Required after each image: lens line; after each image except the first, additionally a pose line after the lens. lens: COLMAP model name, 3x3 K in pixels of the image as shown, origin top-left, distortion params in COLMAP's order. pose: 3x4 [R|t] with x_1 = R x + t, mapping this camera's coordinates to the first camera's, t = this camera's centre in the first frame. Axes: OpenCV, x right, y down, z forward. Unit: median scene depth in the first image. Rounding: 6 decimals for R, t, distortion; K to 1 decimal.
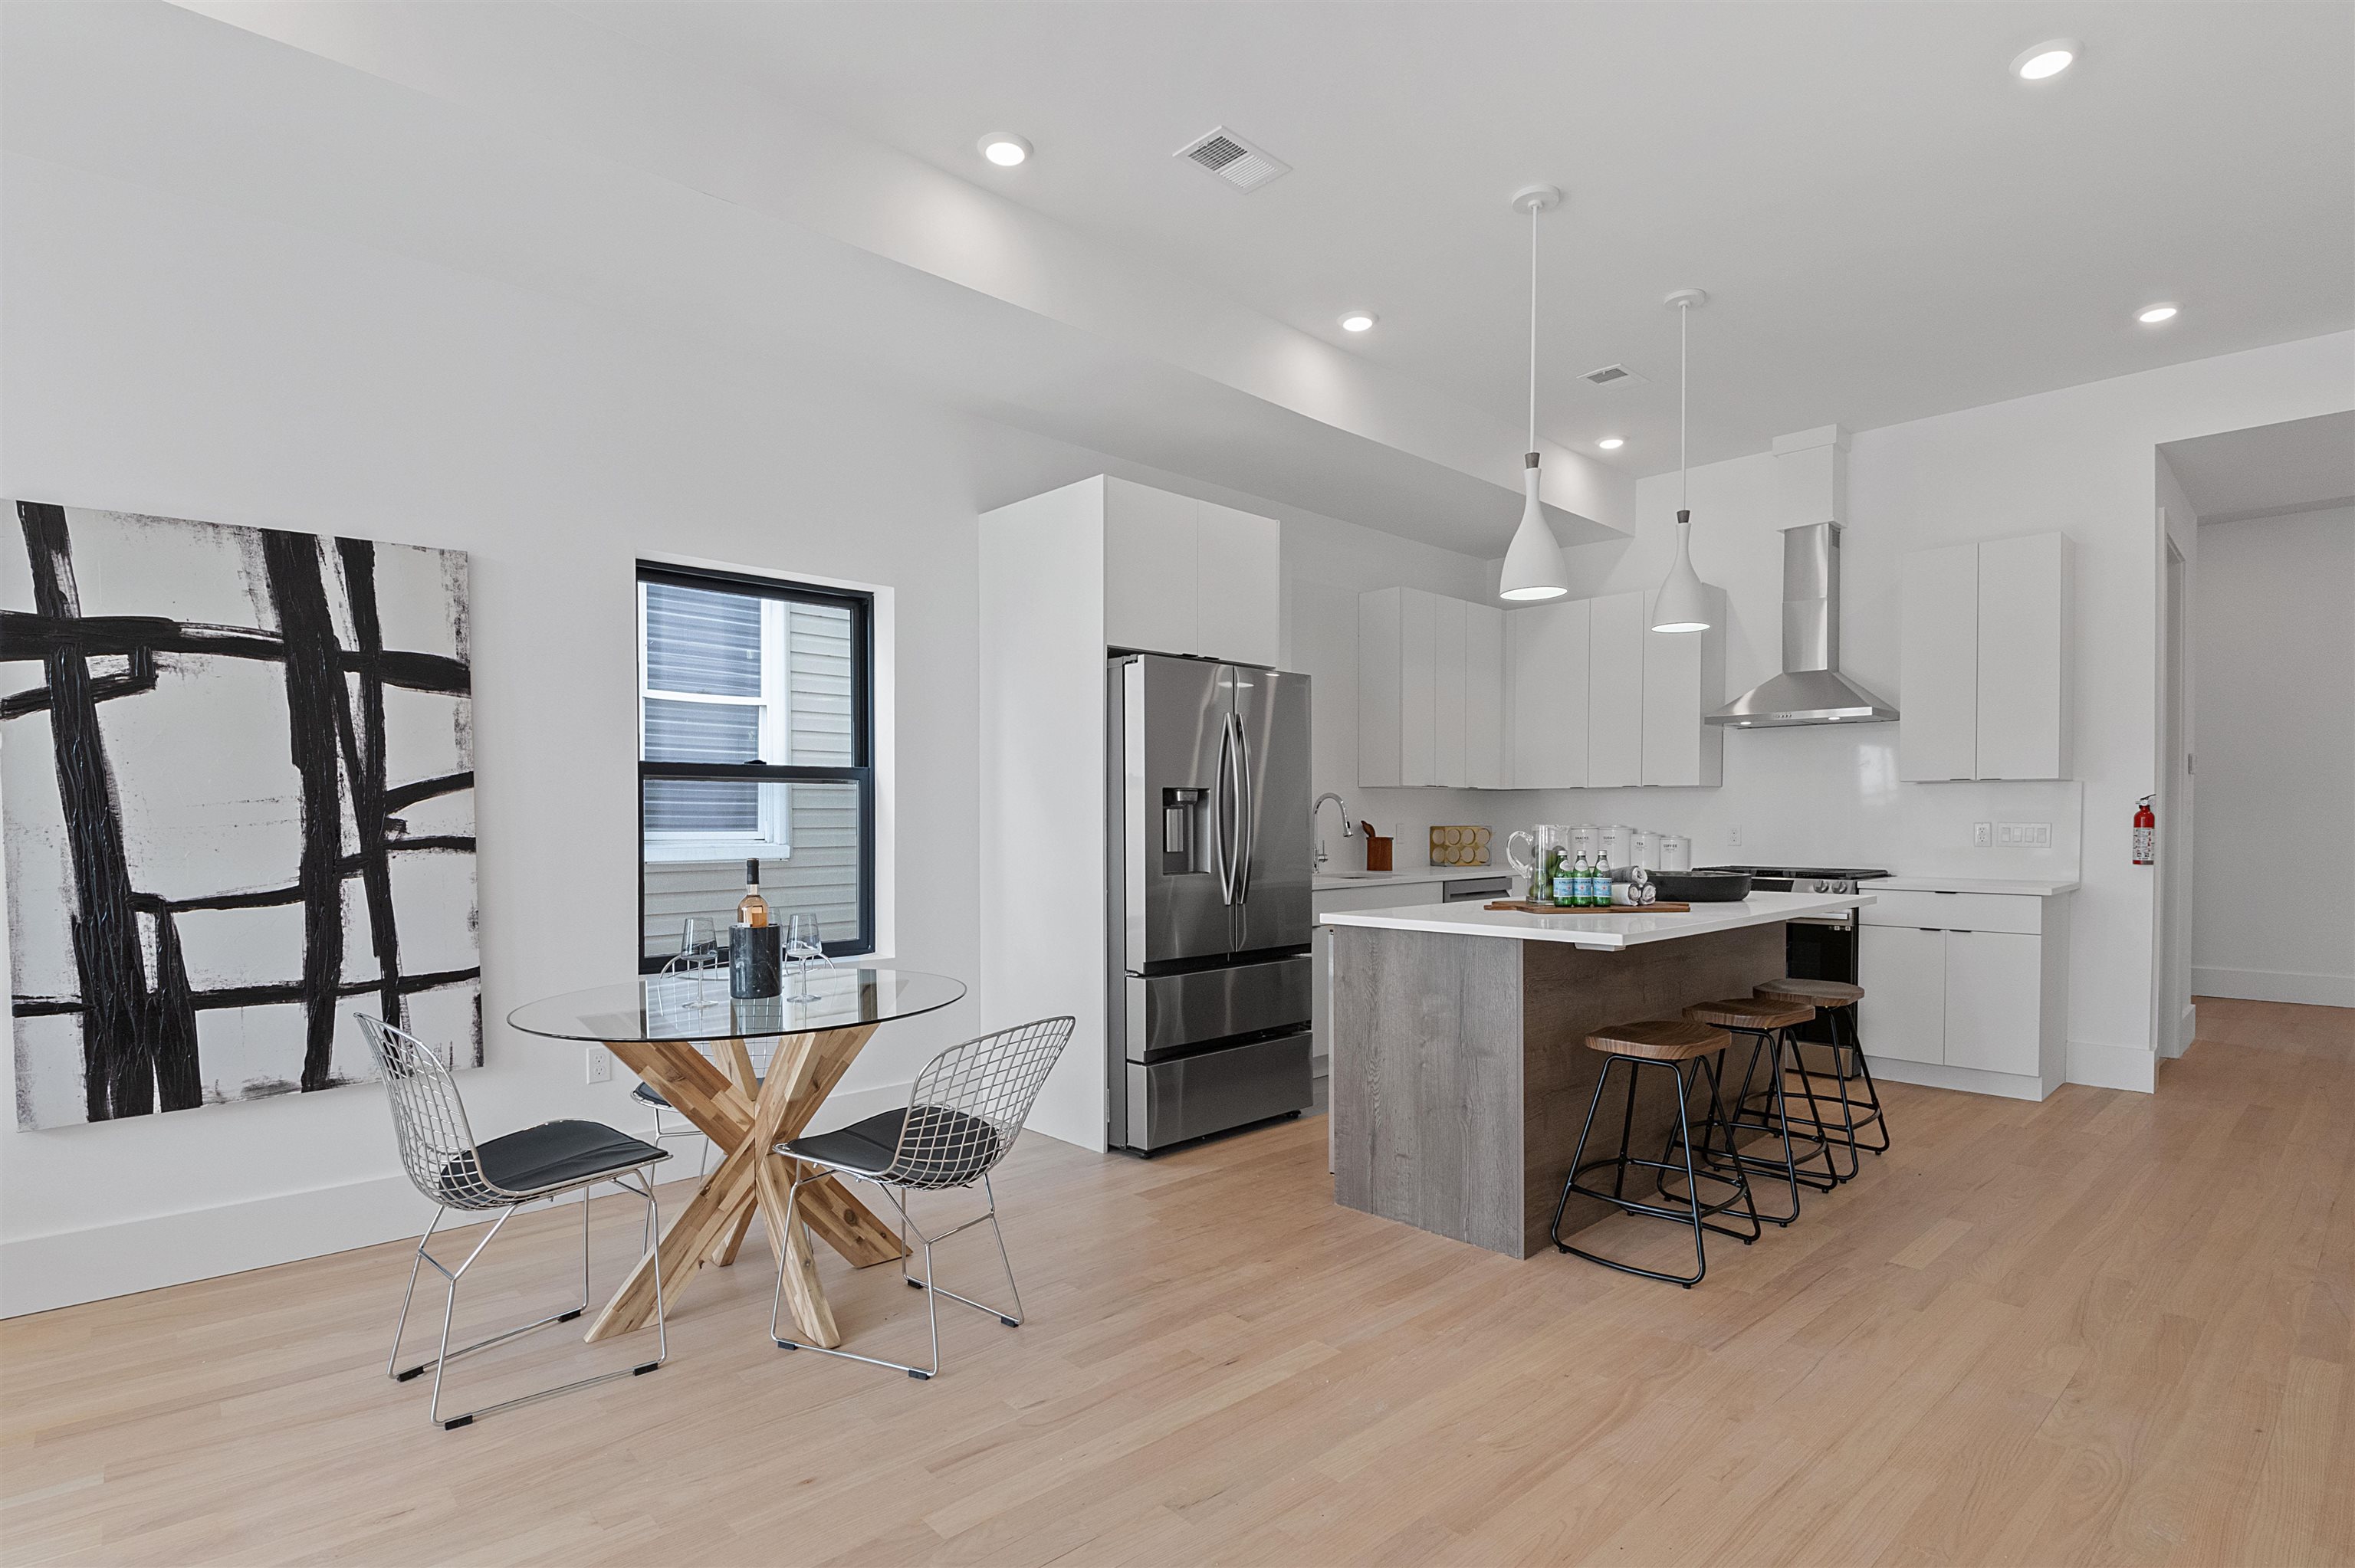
lens RADIAL K [[1139.9, 0, 1206.0], [0, 1139.9, 838.1], [0, 0, 1]] dist [0.001839, -0.012994]
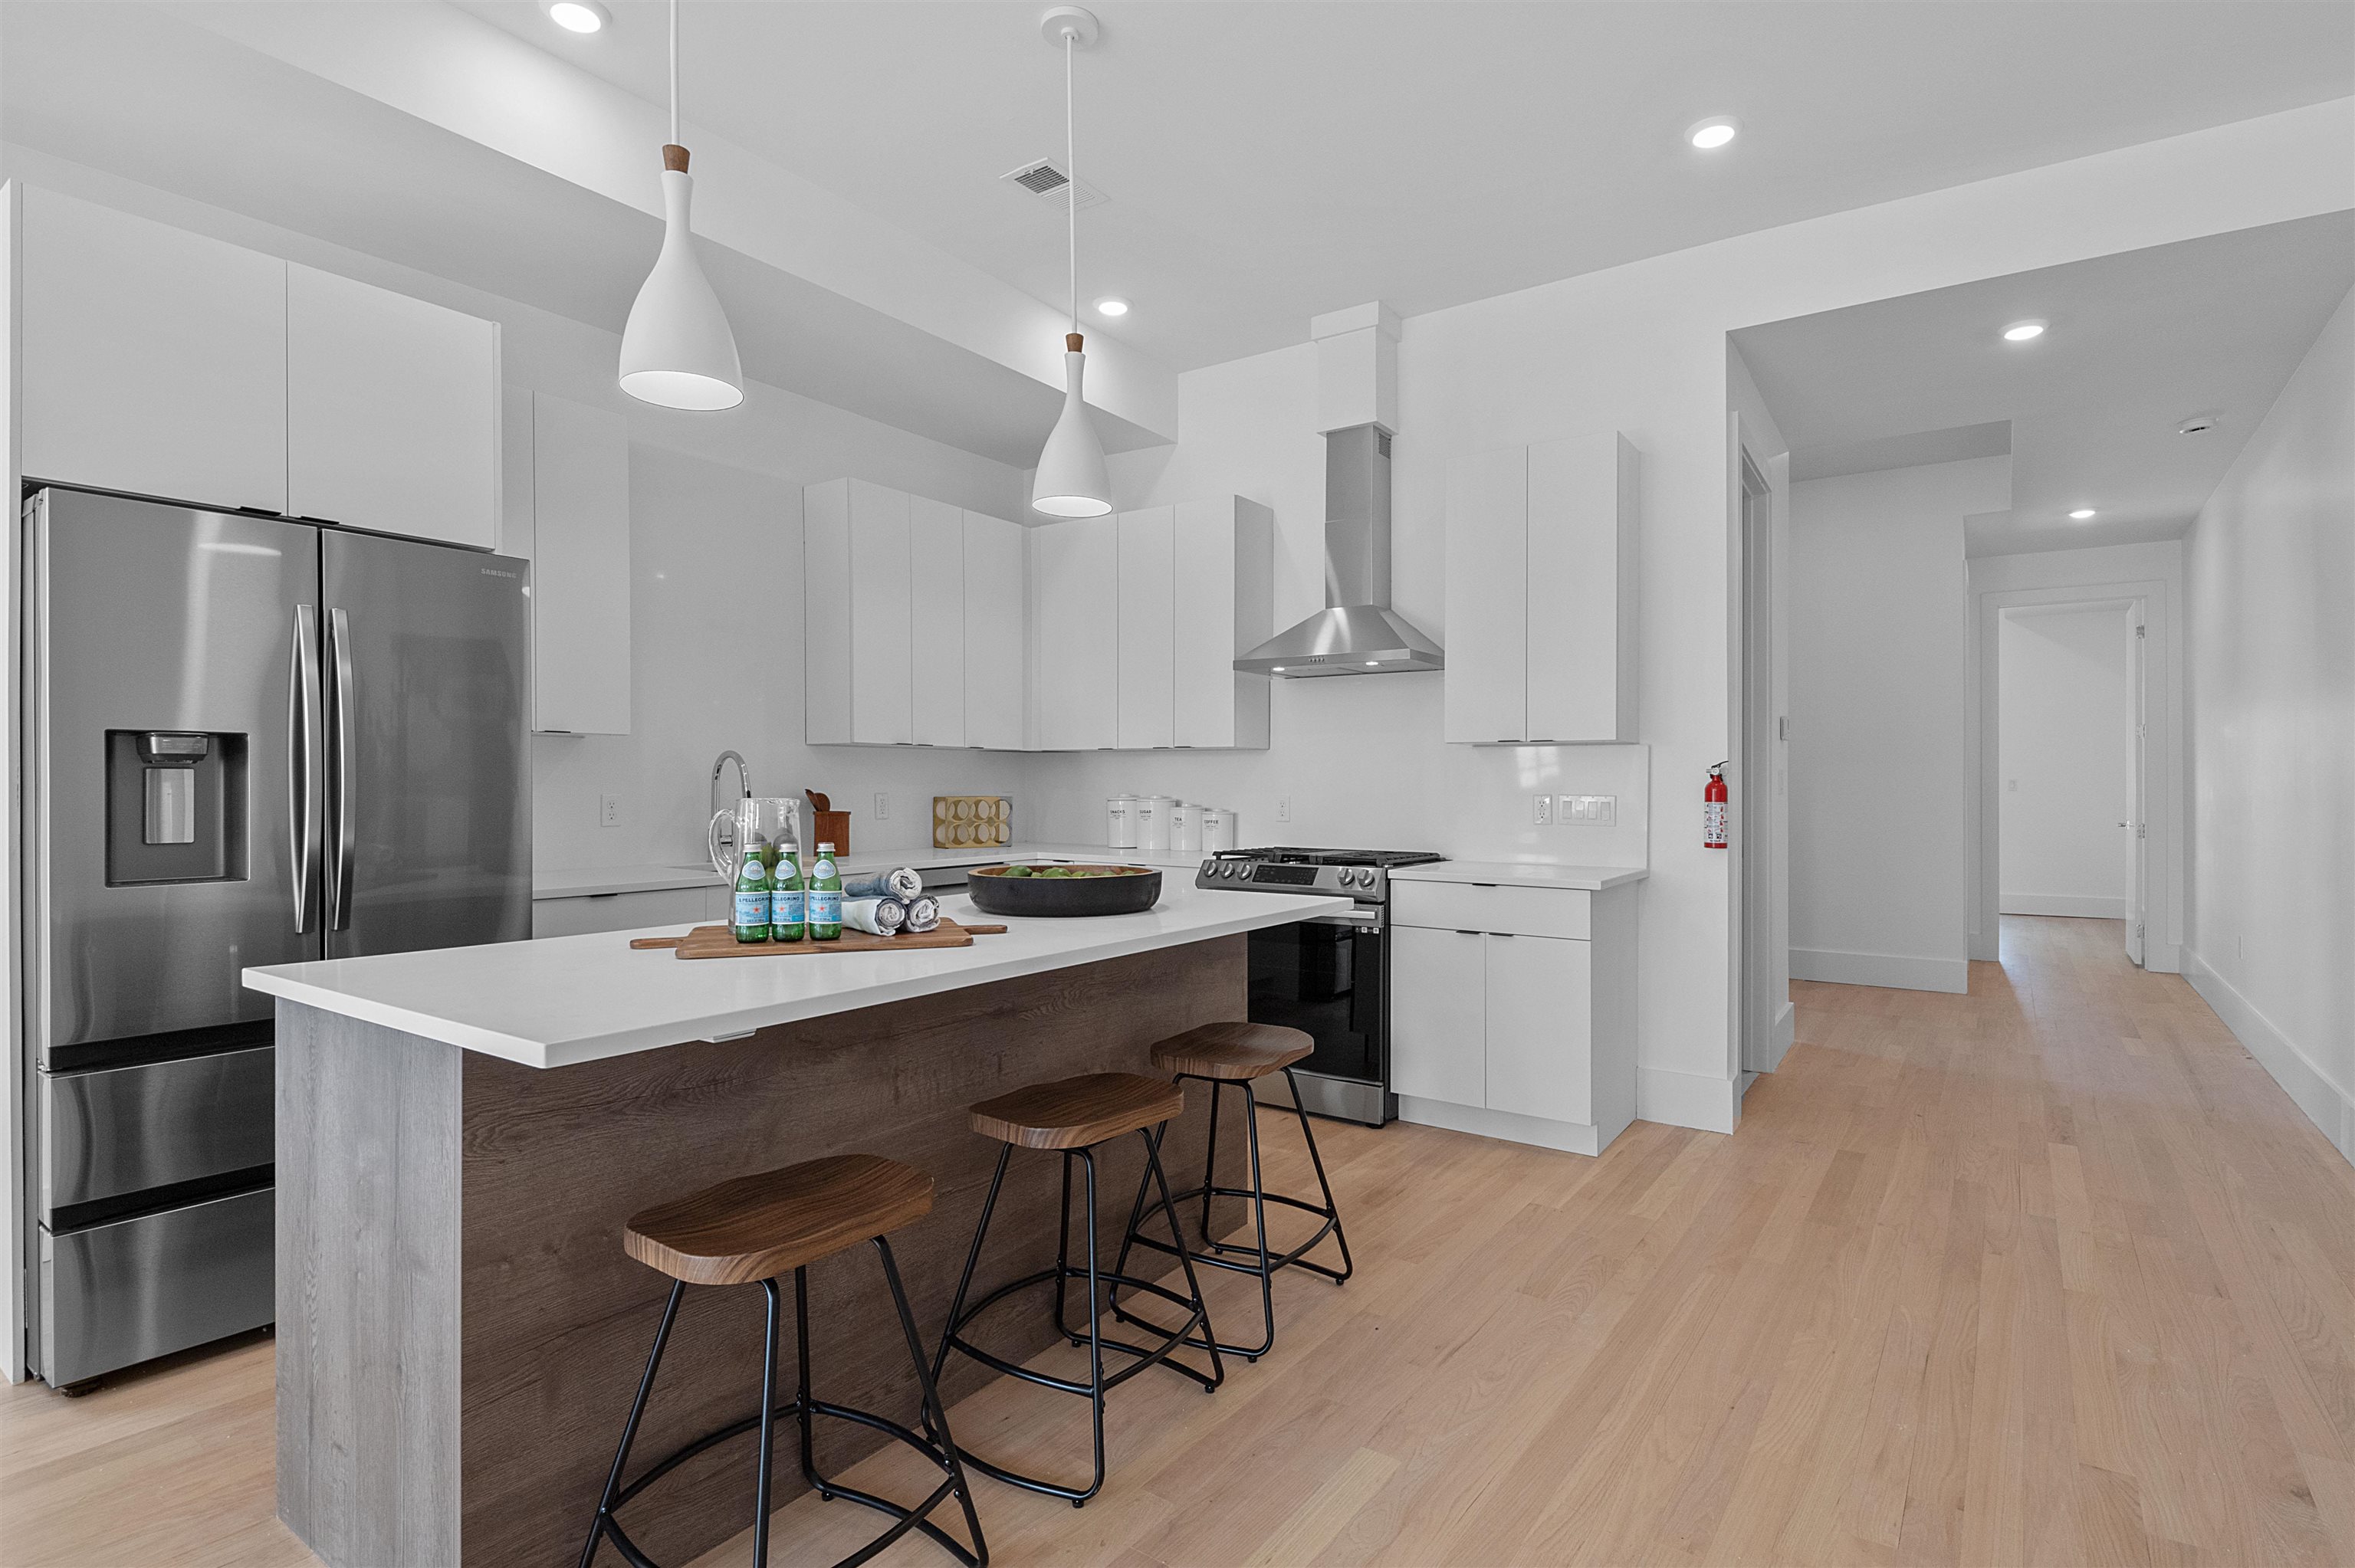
lens RADIAL K [[1139.9, 0, 1166.1], [0, 1139.9, 780.9], [0, 0, 1]] dist [0.001839, -0.012994]
pose [[0.981587, 0.005038, 0.190950, 0.376180], [-0.000899, 0.999763, -0.021756, -0.007821], [-0.191015, 0.021184, 0.981359, 0.364680]]
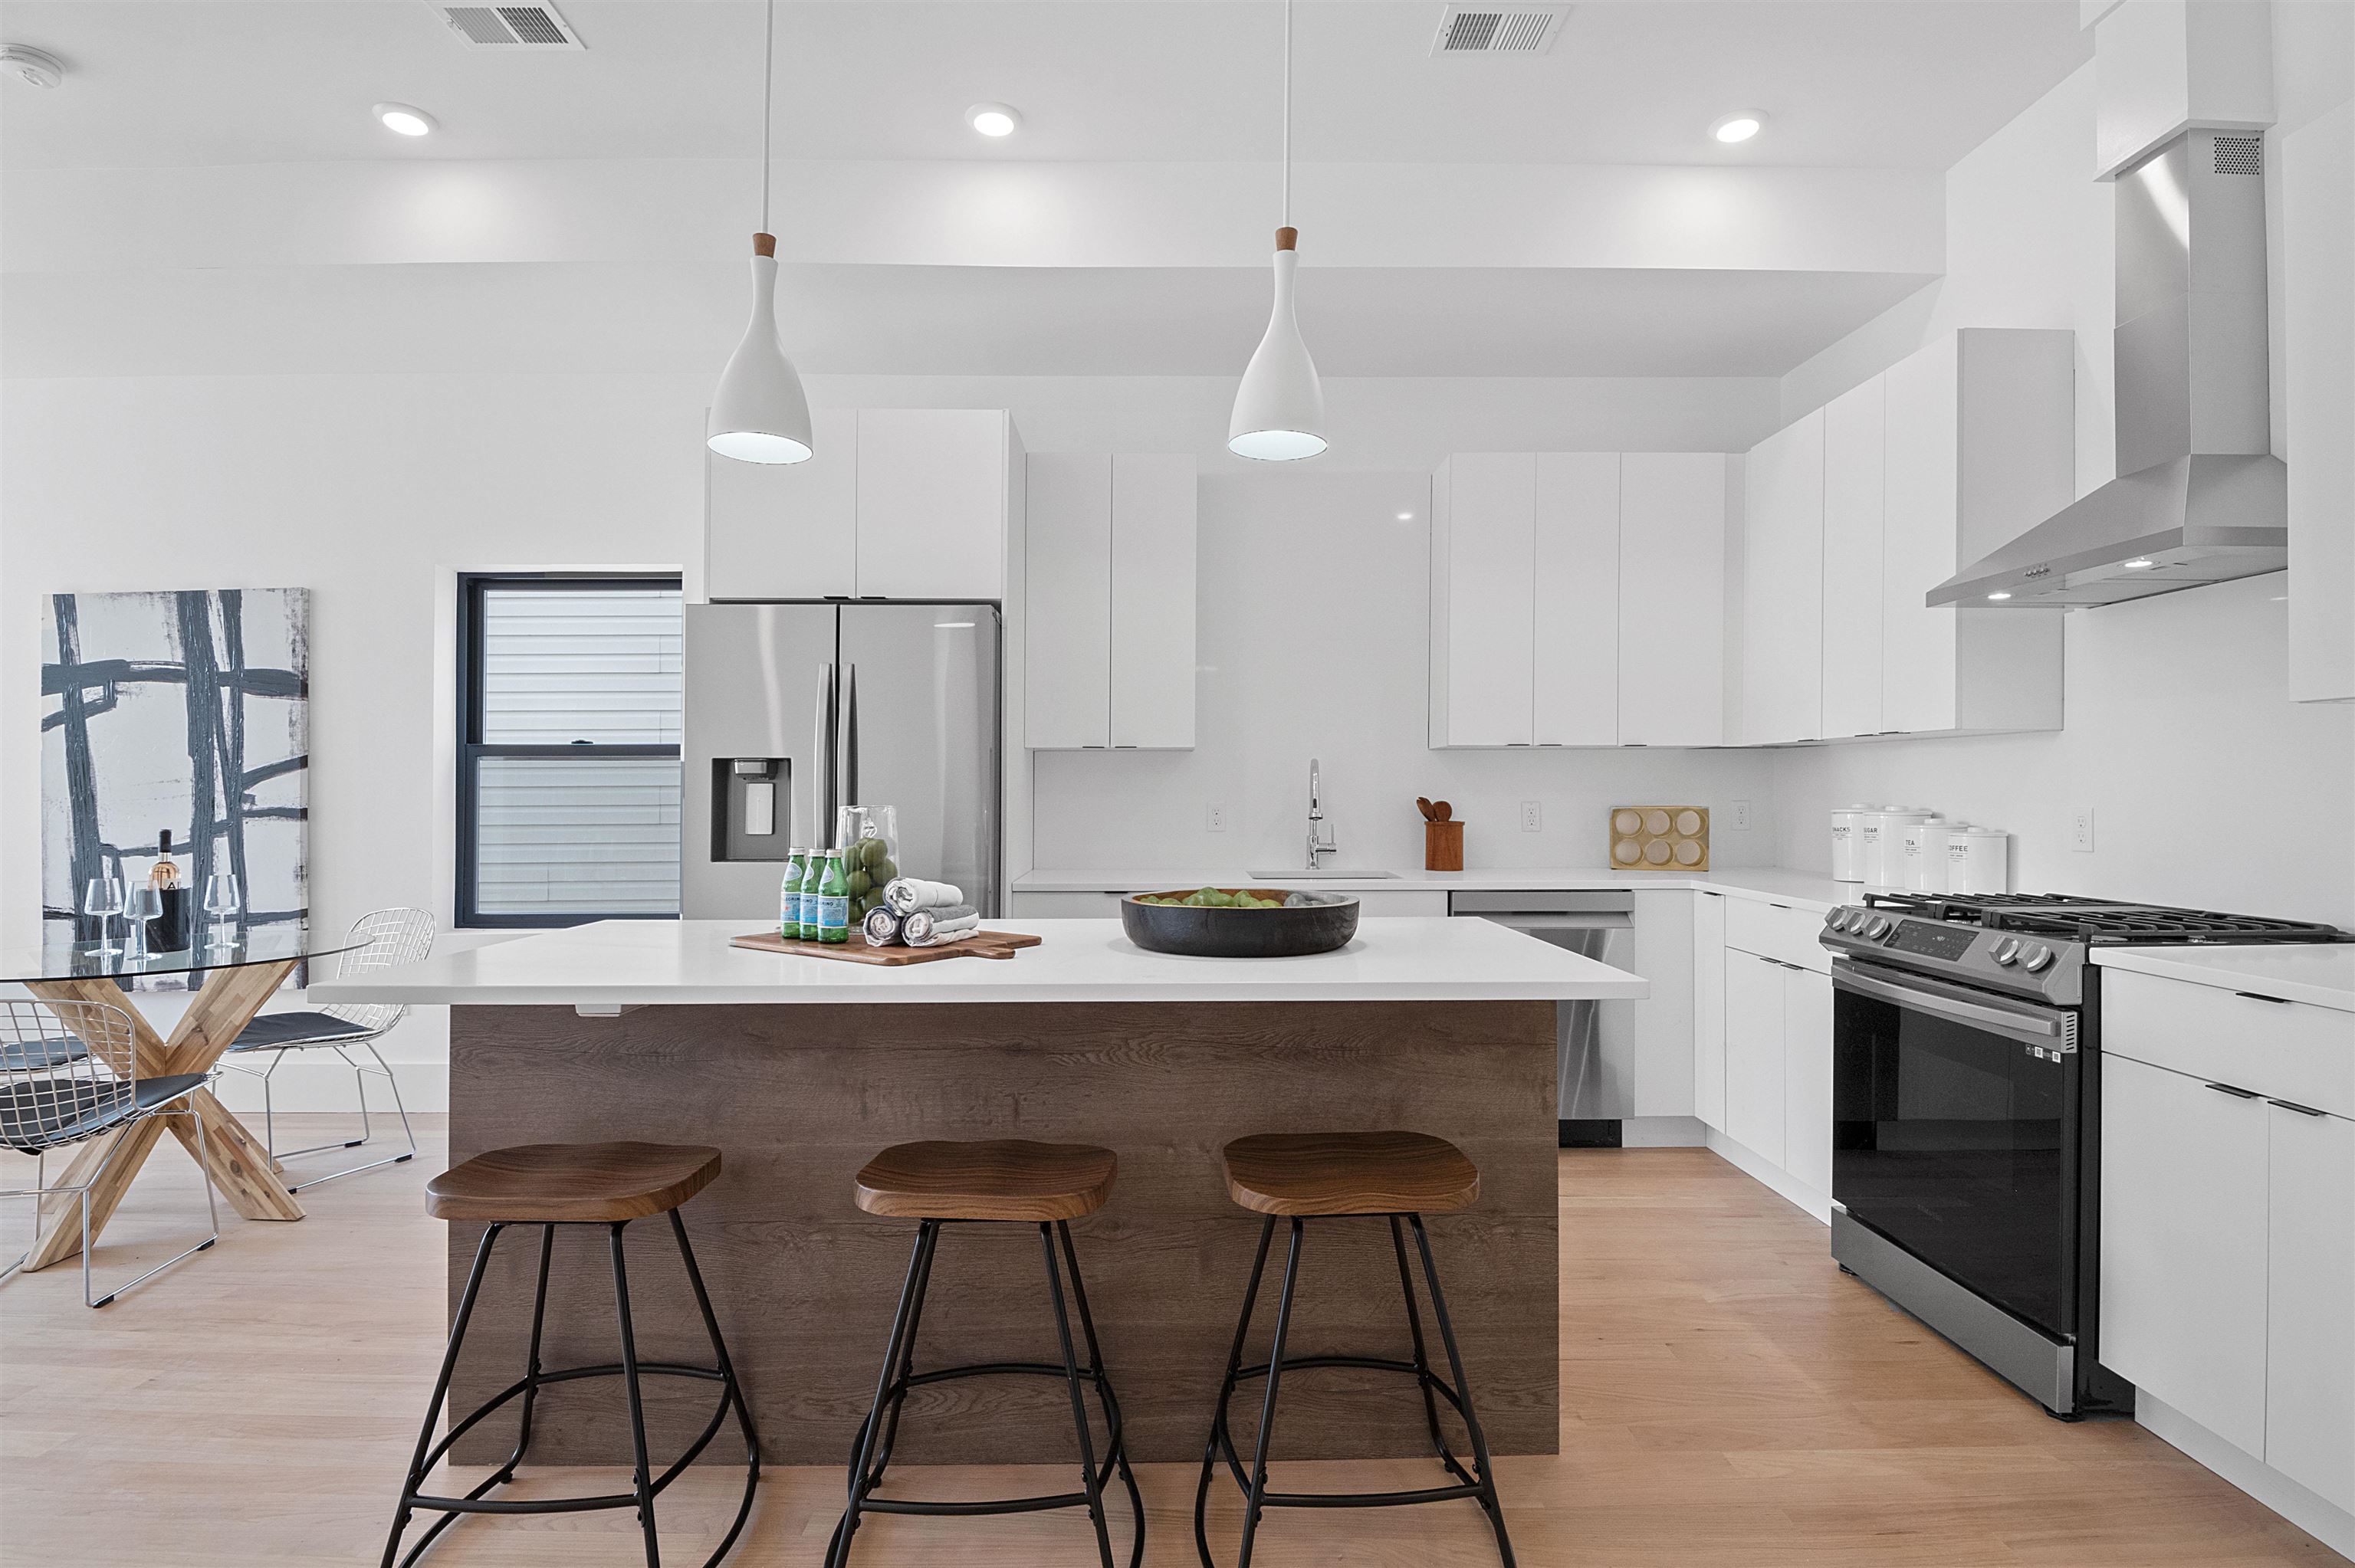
lens RADIAL K [[1139.9, 0, 1177.0], [0, 1139.9, 778.4], [0, 0, 1]] dist [0.001839, -0.012994]
pose [[0.732420, -0.008236, -0.680803, 0.820738], [-0.012108, 0.999611, -0.025119, -0.012347], [0.680745, 0.026641, 0.732036, 0.631716]]
